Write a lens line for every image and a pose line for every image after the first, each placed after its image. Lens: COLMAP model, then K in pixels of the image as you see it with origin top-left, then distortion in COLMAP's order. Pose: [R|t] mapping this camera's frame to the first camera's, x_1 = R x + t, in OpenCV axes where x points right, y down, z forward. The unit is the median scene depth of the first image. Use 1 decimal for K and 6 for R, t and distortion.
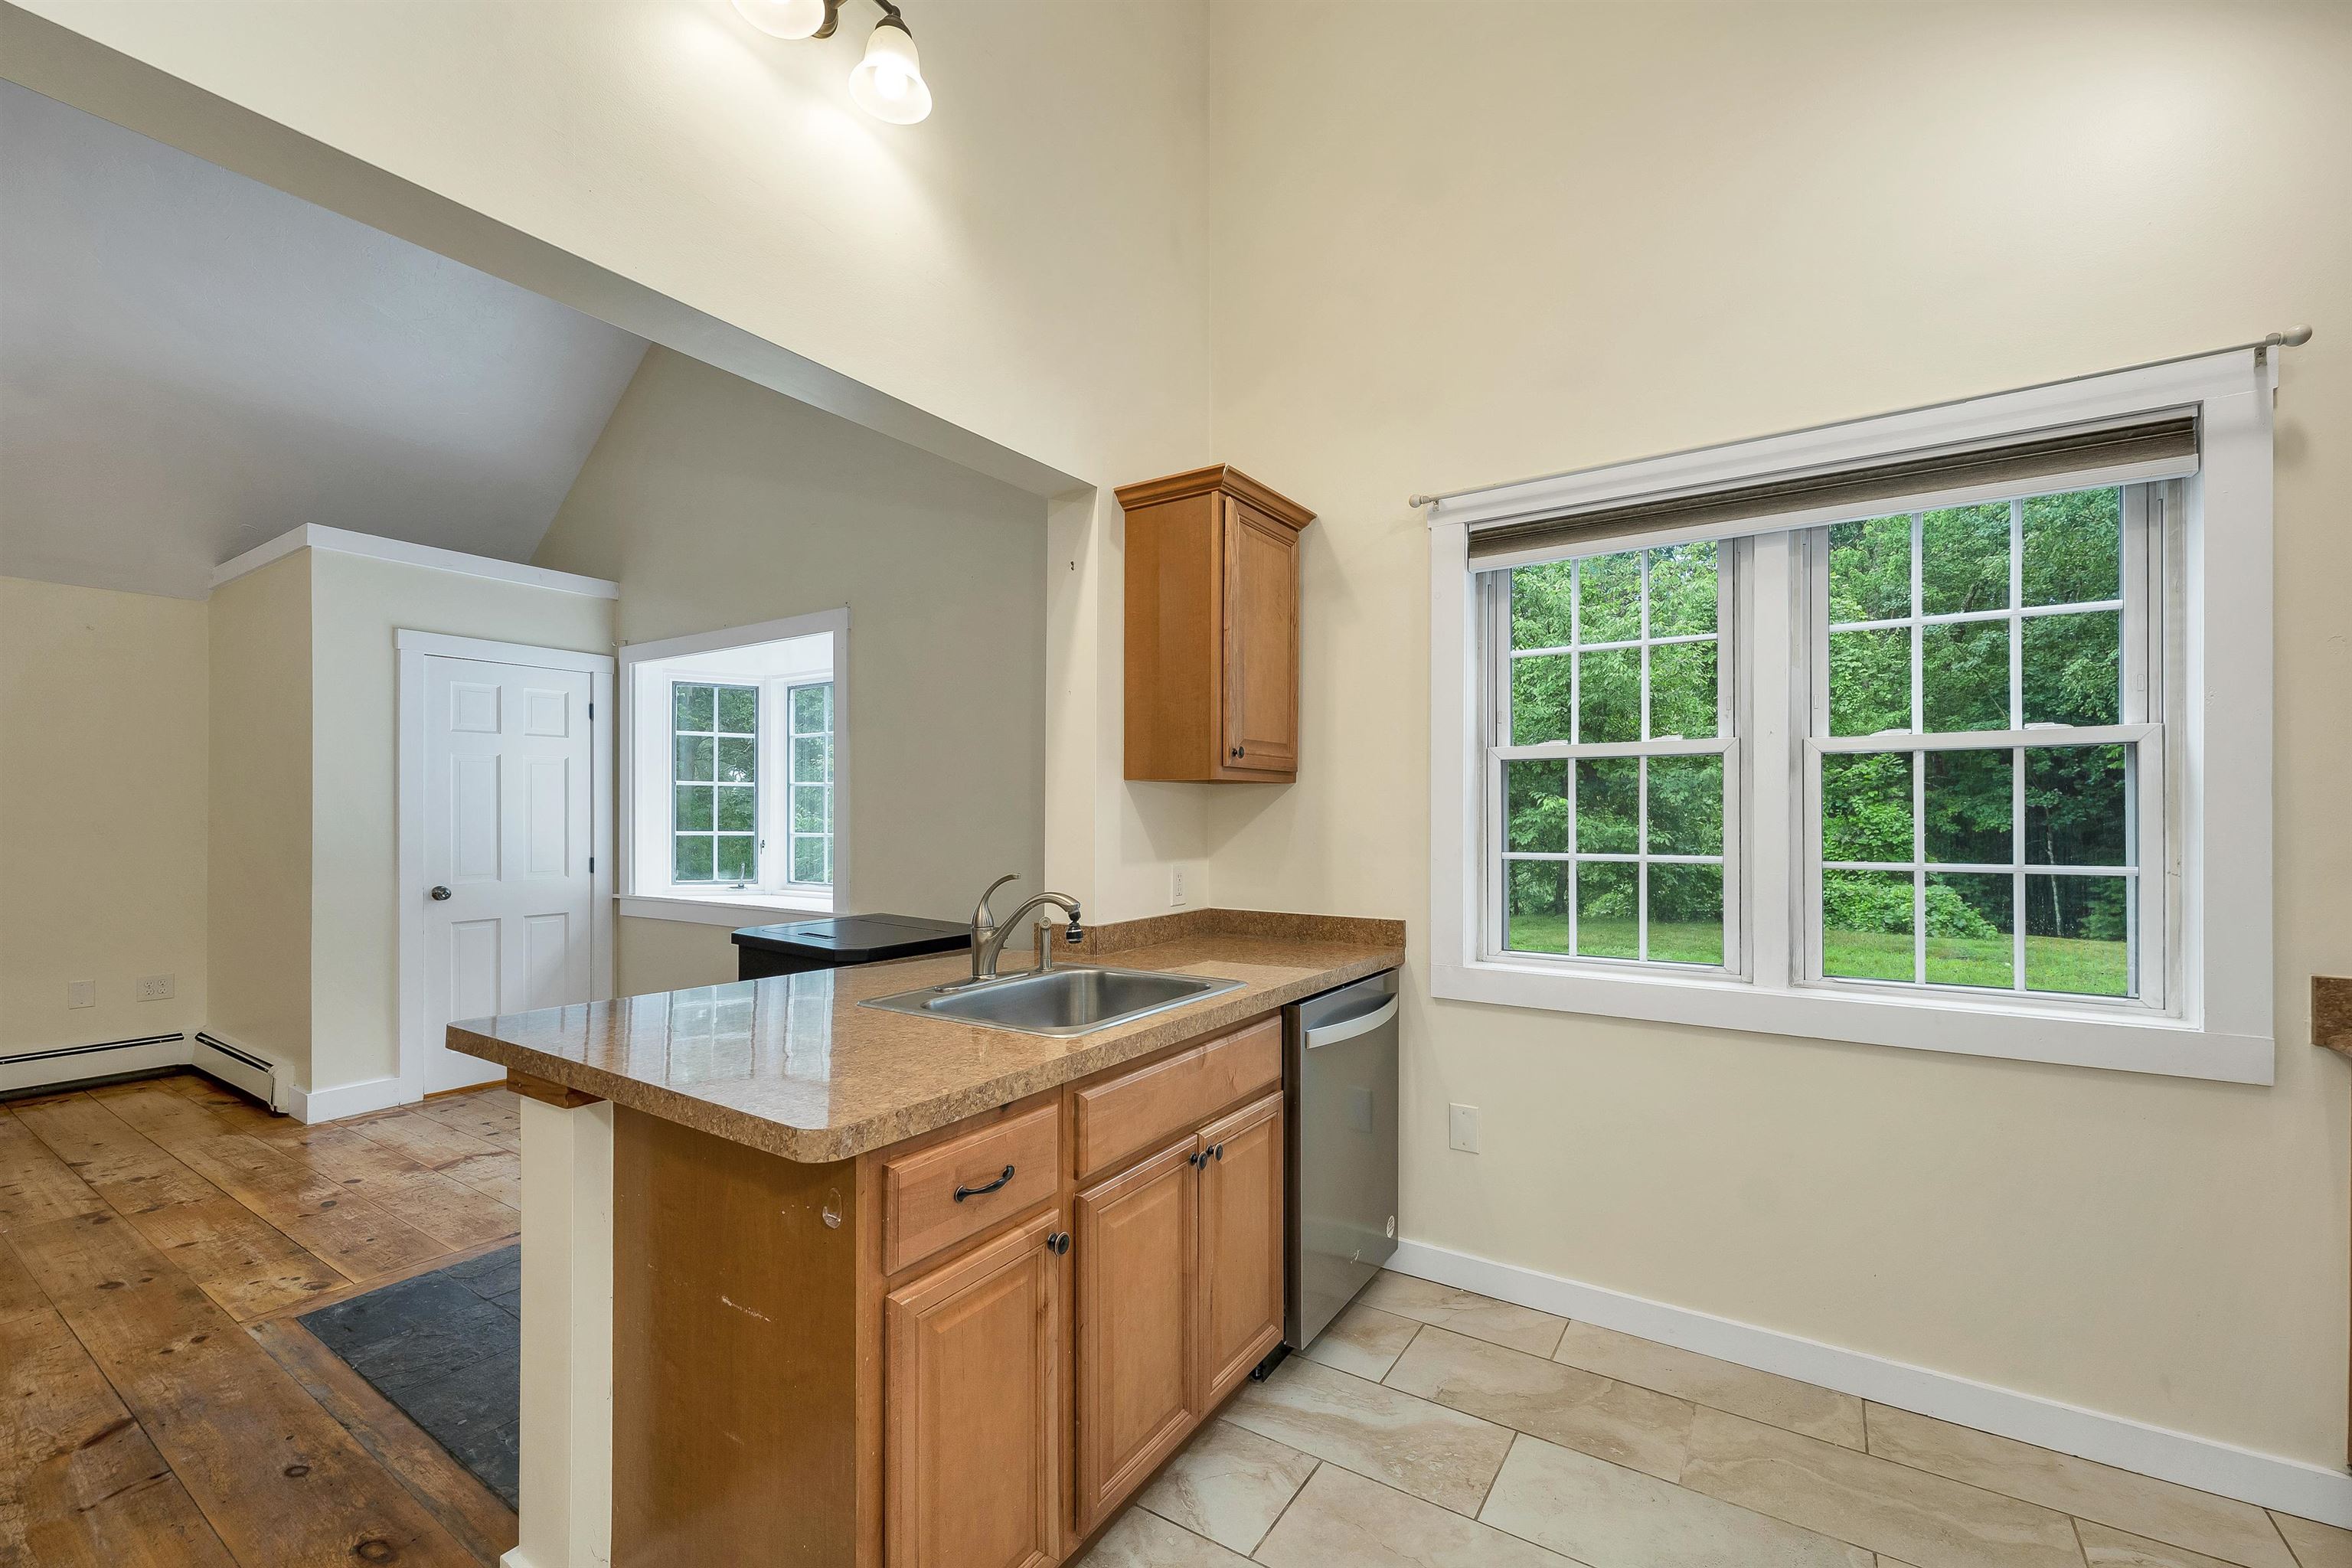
lens RADIAL K [[975.7, 0, 1173.9], [0, 975.7, 806.6], [0, 0, 1]] dist [0.000231, -0.000141]
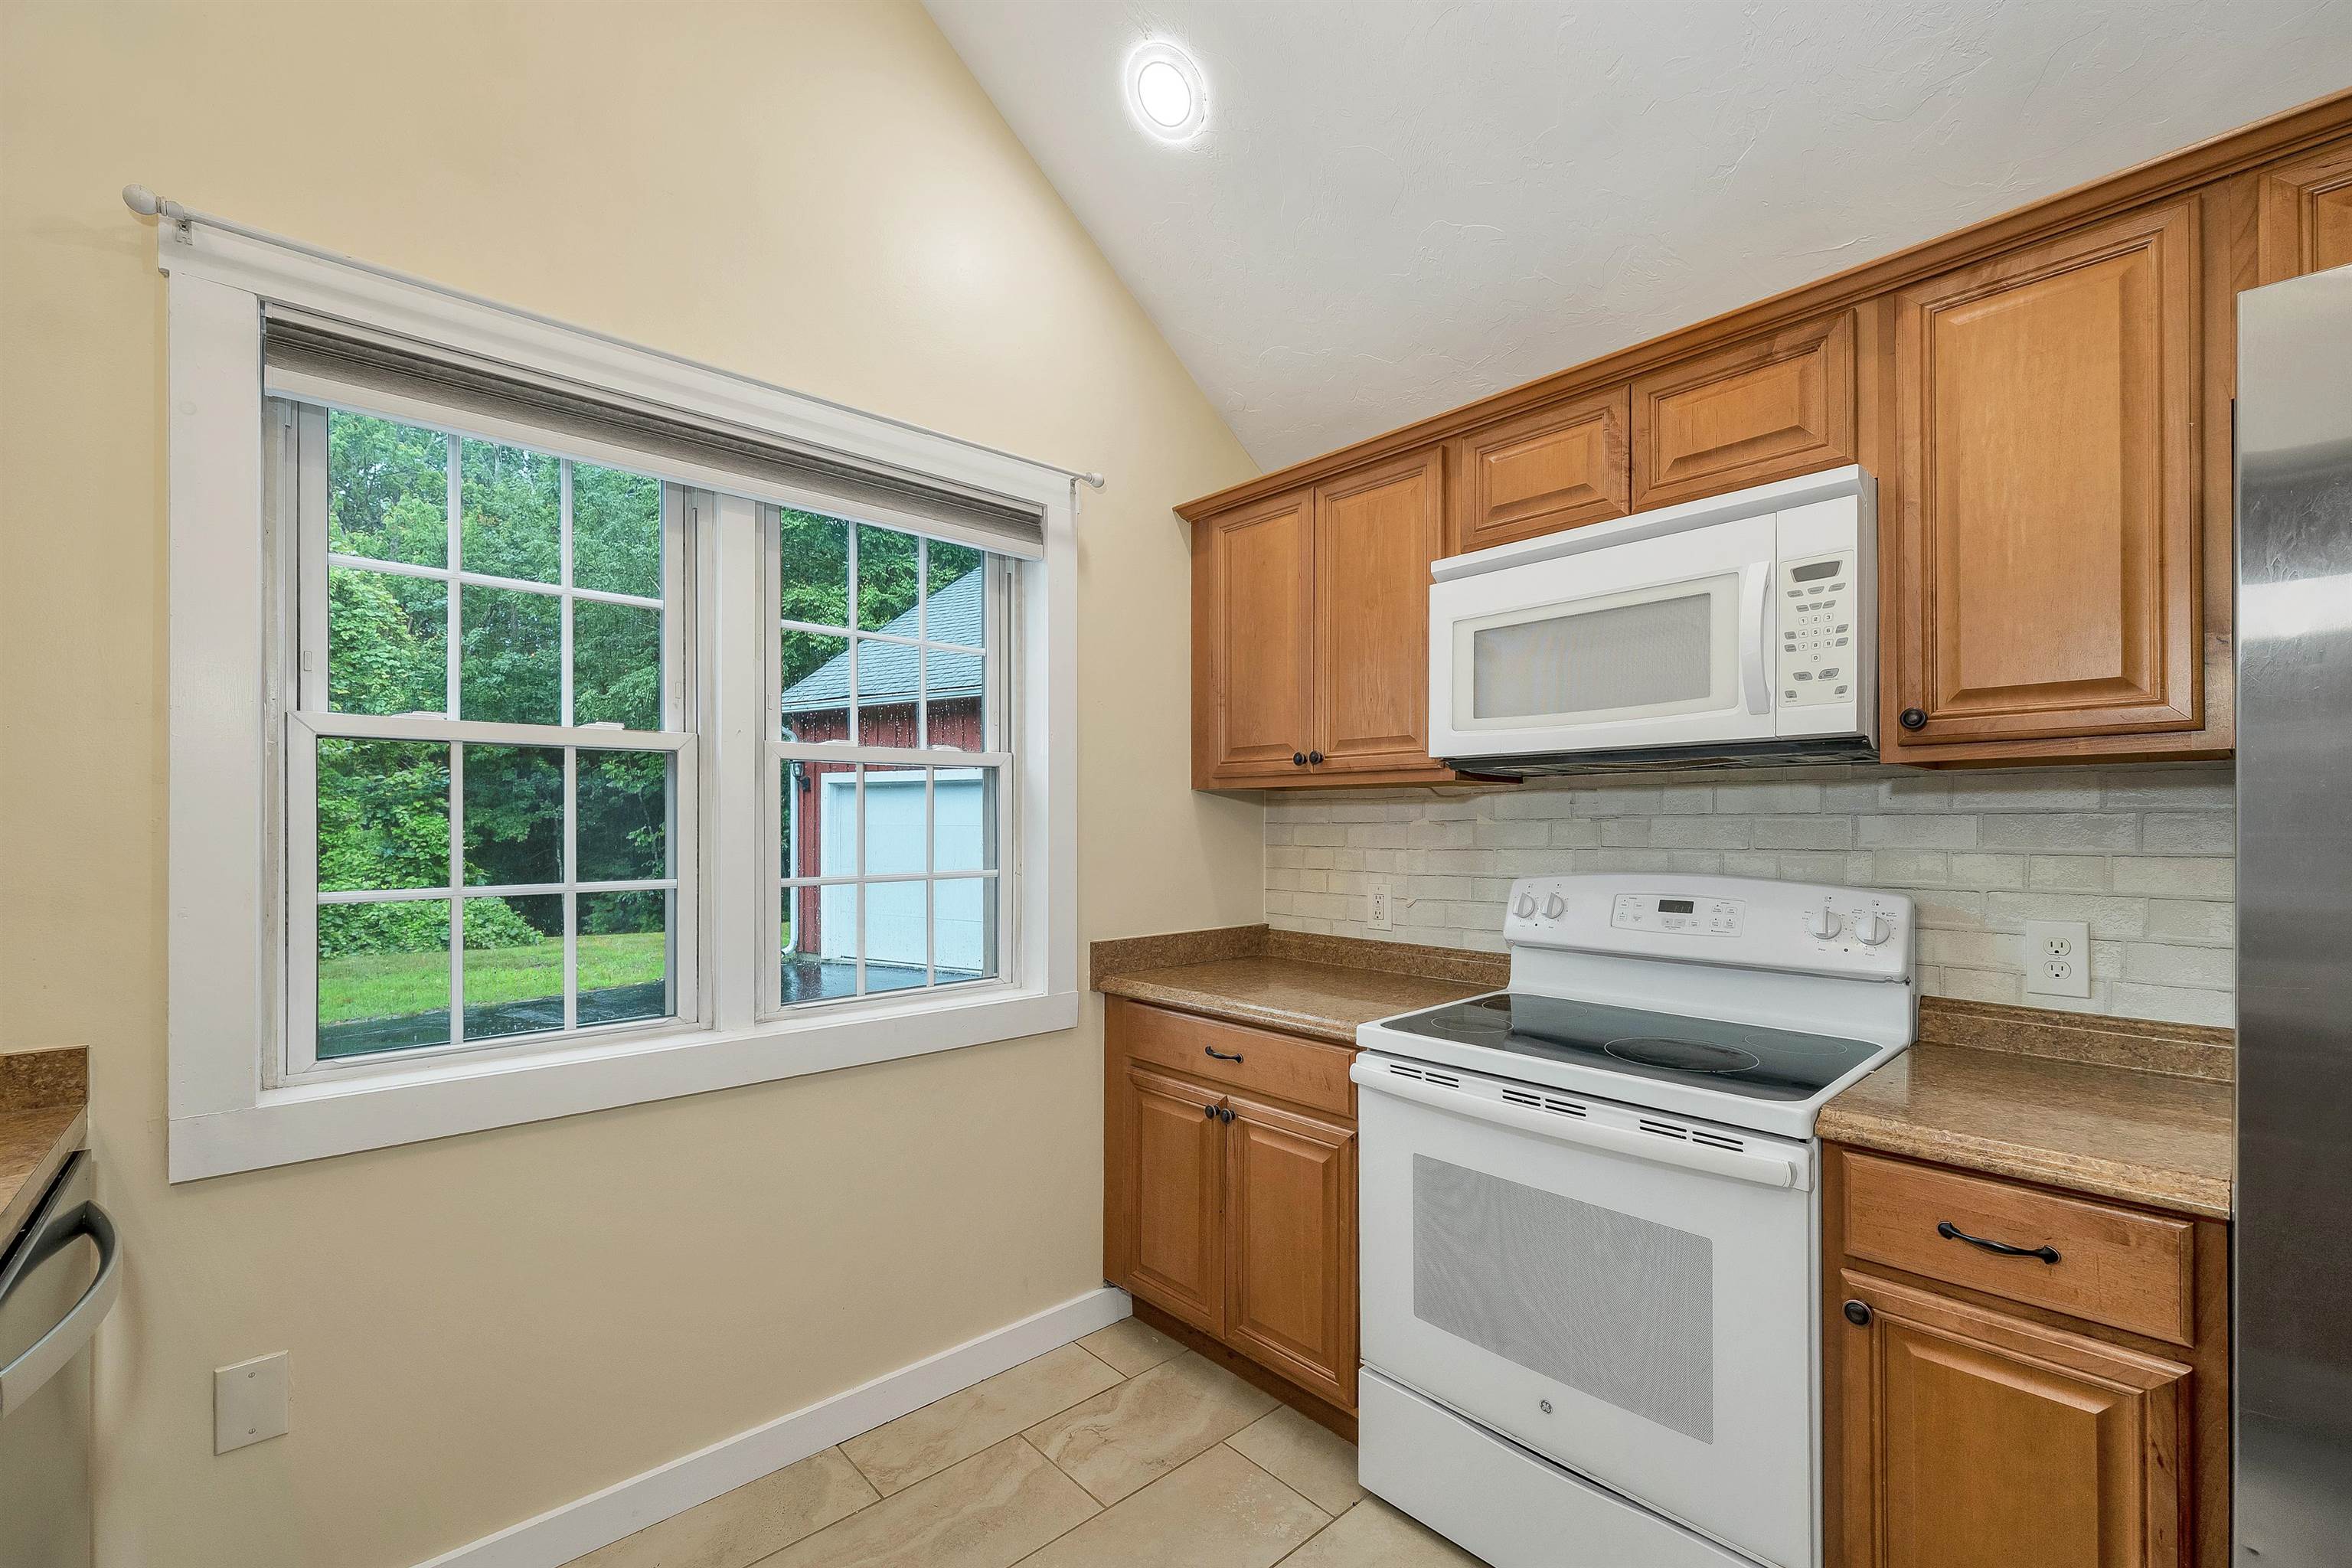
lens RADIAL K [[964.2, 0, 1181.7], [0, 964.2, 828.2], [0, 0, 1]] dist [0.023320, -0.019789]
pose [[0.233621, -0.003616, 0.972321, -0.108621], [-0.006720, 0.999963, 0.005334, 0.001178], [-0.972305, -0.007780, 0.233588, 0.387766]]
